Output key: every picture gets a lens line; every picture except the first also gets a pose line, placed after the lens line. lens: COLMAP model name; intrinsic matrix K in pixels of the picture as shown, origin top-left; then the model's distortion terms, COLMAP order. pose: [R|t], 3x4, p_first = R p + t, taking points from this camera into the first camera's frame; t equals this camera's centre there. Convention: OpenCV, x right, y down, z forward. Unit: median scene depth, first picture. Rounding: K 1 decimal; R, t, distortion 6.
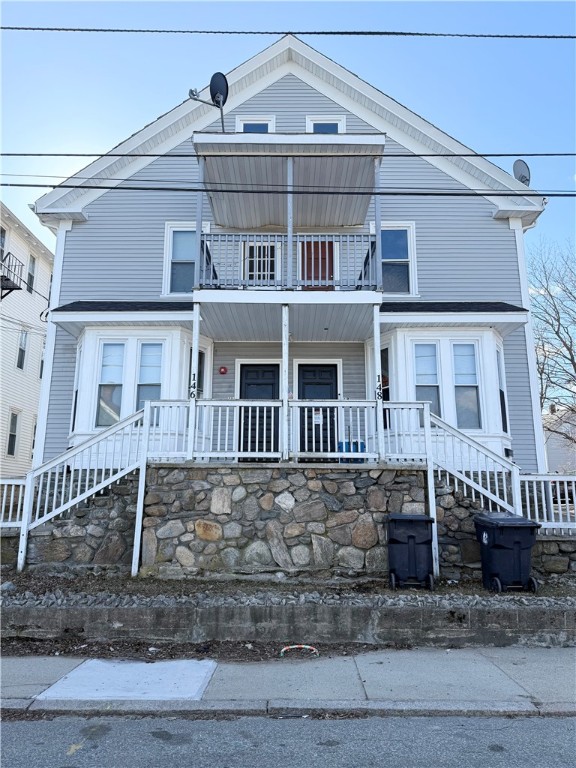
lens RADIAL K [[531.5, 0, 288.0], [0, 531.5, 384.0], [0, 0, 1]] dist [0.190414, -0.342145]
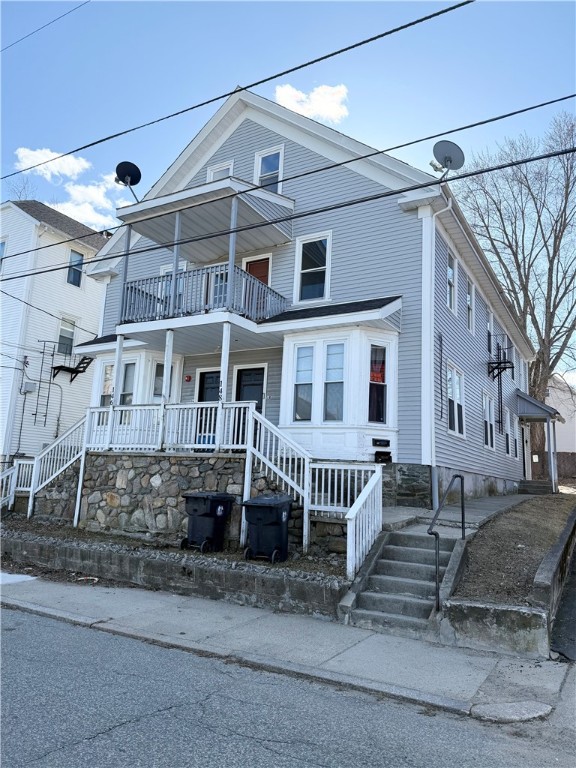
lens RADIAL K [[531.5, 0, 288.0], [0, 531.5, 384.0], [0, 0, 1]] dist [0.190414, -0.342145]
pose [[0.864995, -0.053311, -0.498940, 0.948651], [0.065299, 0.997844, 0.006588, -0.007684], [0.497513, -0.038279, 0.866611, 0.017179]]
